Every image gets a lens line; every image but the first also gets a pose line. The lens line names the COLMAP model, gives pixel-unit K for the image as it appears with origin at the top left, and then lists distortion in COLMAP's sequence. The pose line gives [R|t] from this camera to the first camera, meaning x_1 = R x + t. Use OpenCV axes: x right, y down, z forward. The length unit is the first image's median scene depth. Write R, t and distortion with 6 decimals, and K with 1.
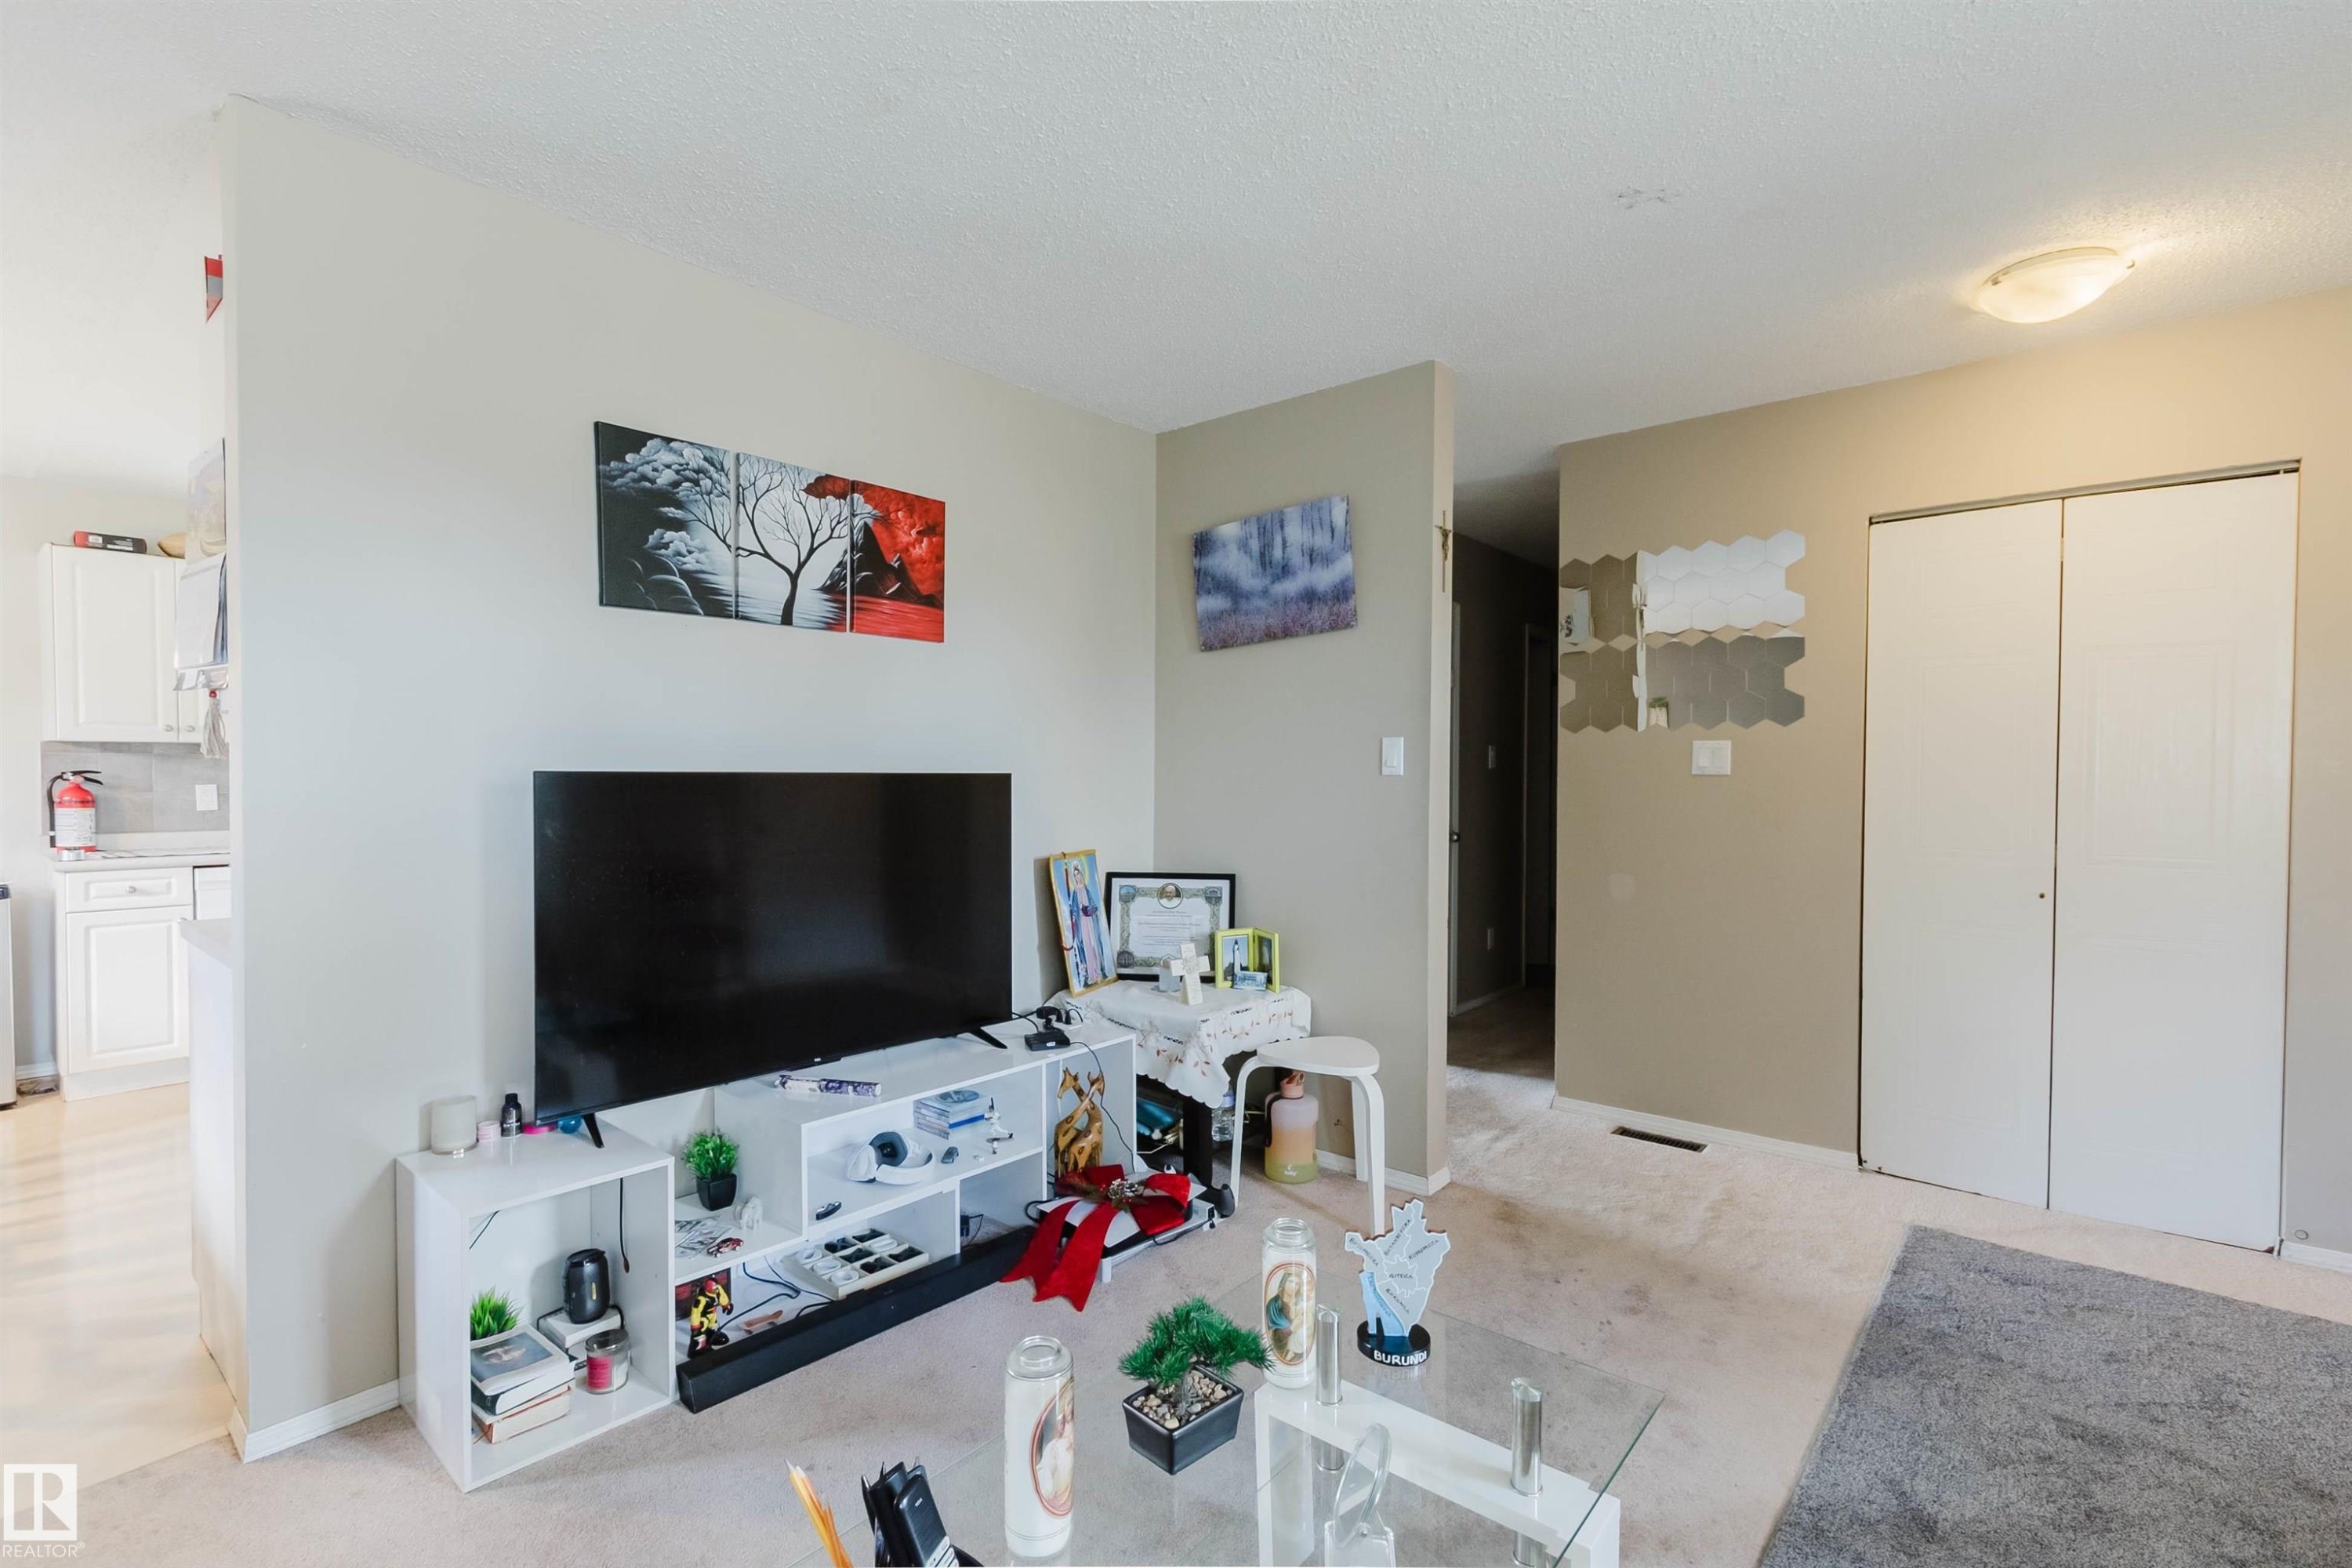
lens RADIAL K [[1066.6, 0, 1171.1], [0, 1066.6, 793.9], [0, 0, 1]] dist [0.008147, -0.004269]
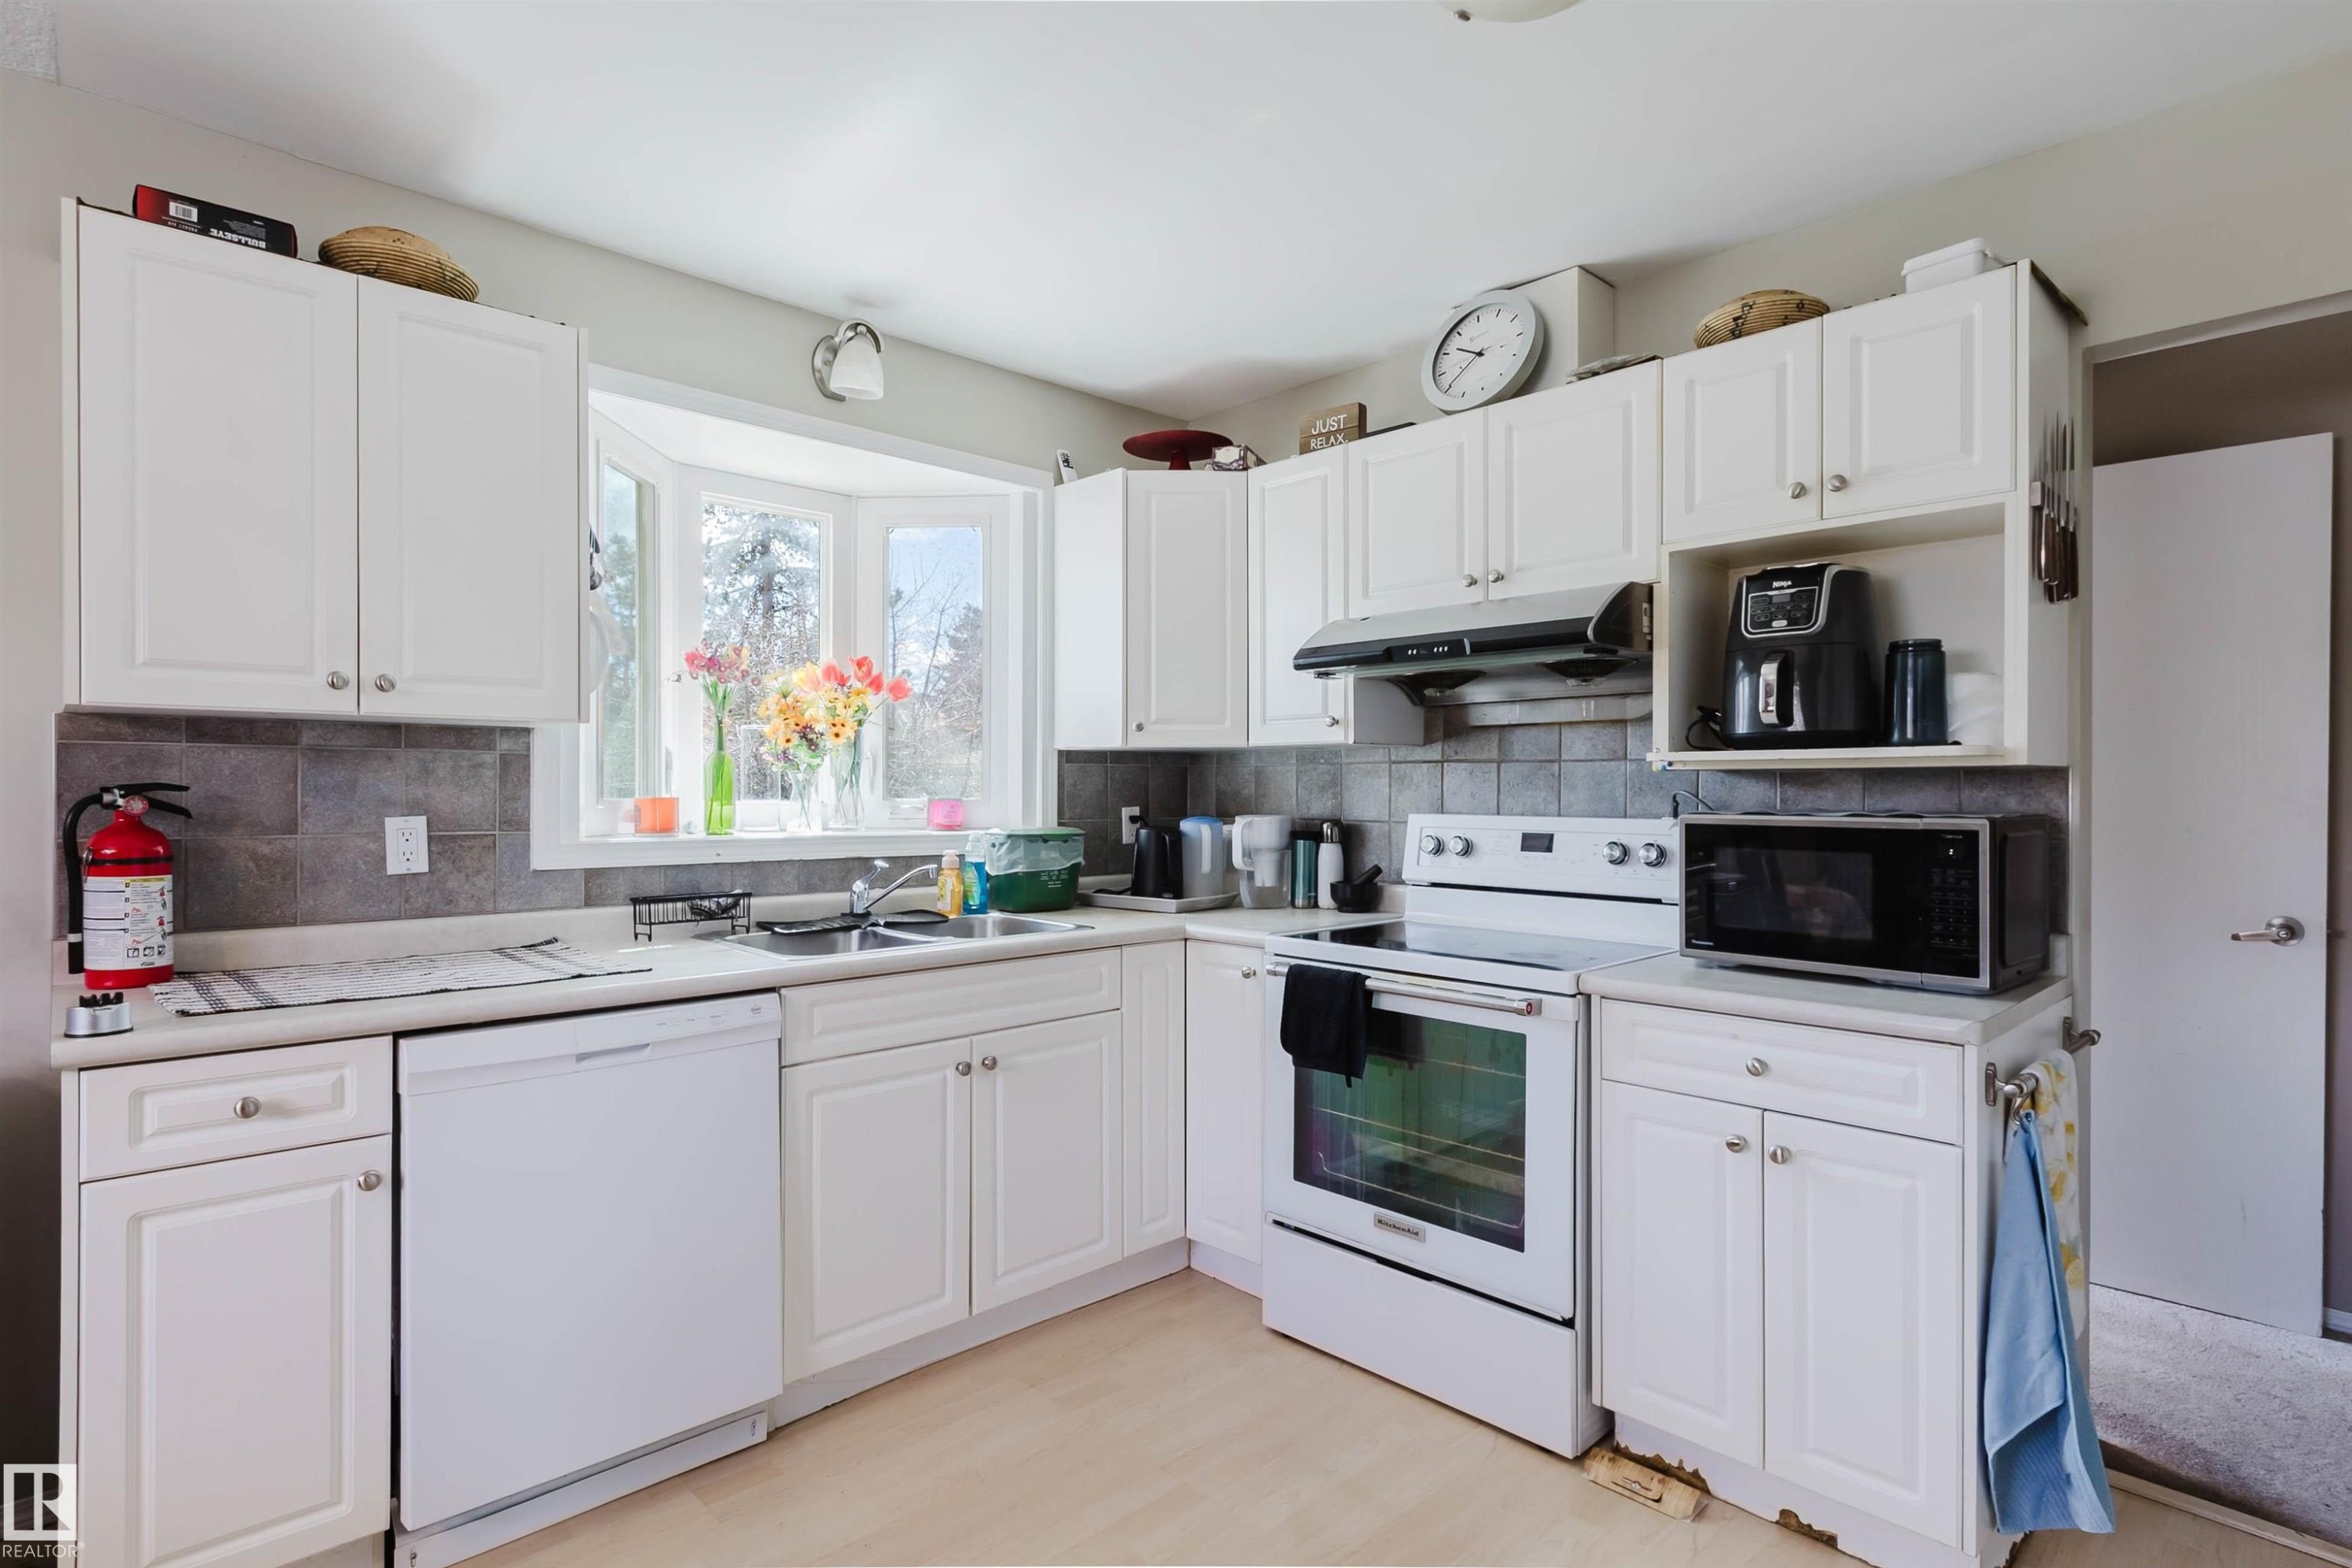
lens RADIAL K [[1188.8, 0, 1169.2], [0, 1188.8, 795.8], [0, 0, 1]] dist [-0.001636, -0.001103]
pose [[0.993520, -0.001870, -0.113645, -0.579954], [-0.000684, 0.999748, -0.022433, -0.007082], [0.113659, 0.022366, 0.993268, 0.597657]]
